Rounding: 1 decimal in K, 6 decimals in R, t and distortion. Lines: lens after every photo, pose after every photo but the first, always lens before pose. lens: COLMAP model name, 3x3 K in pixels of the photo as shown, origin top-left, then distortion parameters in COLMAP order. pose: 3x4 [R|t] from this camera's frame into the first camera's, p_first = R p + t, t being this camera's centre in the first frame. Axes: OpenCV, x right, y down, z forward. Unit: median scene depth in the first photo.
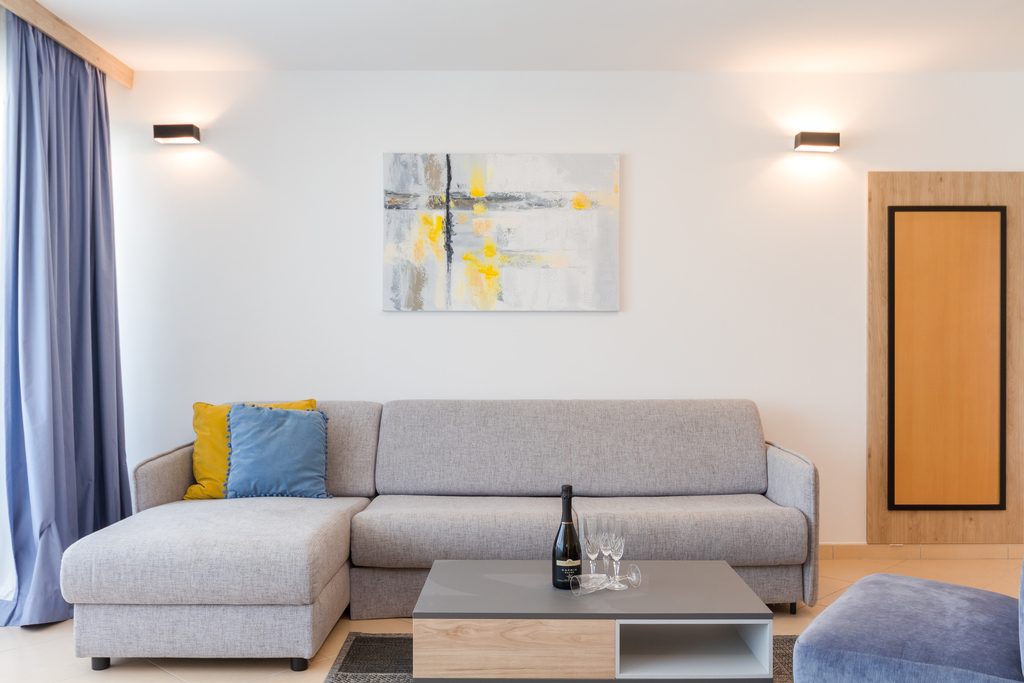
lens RADIAL K [[916.4, 0, 506.9], [0, 916.4, 339.4], [0, 0, 1]] dist [-0.003757, -0.005276]
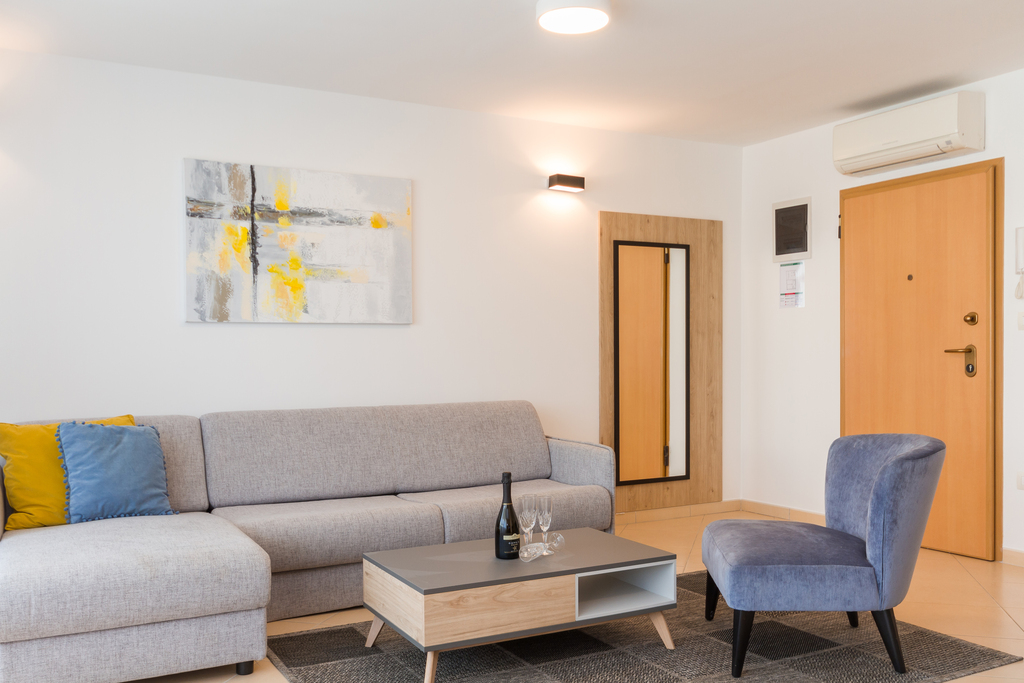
lens RADIAL K [[935.5, 0, 513.5], [0, 935.5, 376.6], [0, 0, 1]] dist [-0.009625, -0.008444]
pose [[0.871884, -0.019917, 0.489308, -0.319672], [0.006177, 0.999540, 0.029679, -0.000330], [-0.489674, -0.022854, 0.871606, -0.033948]]
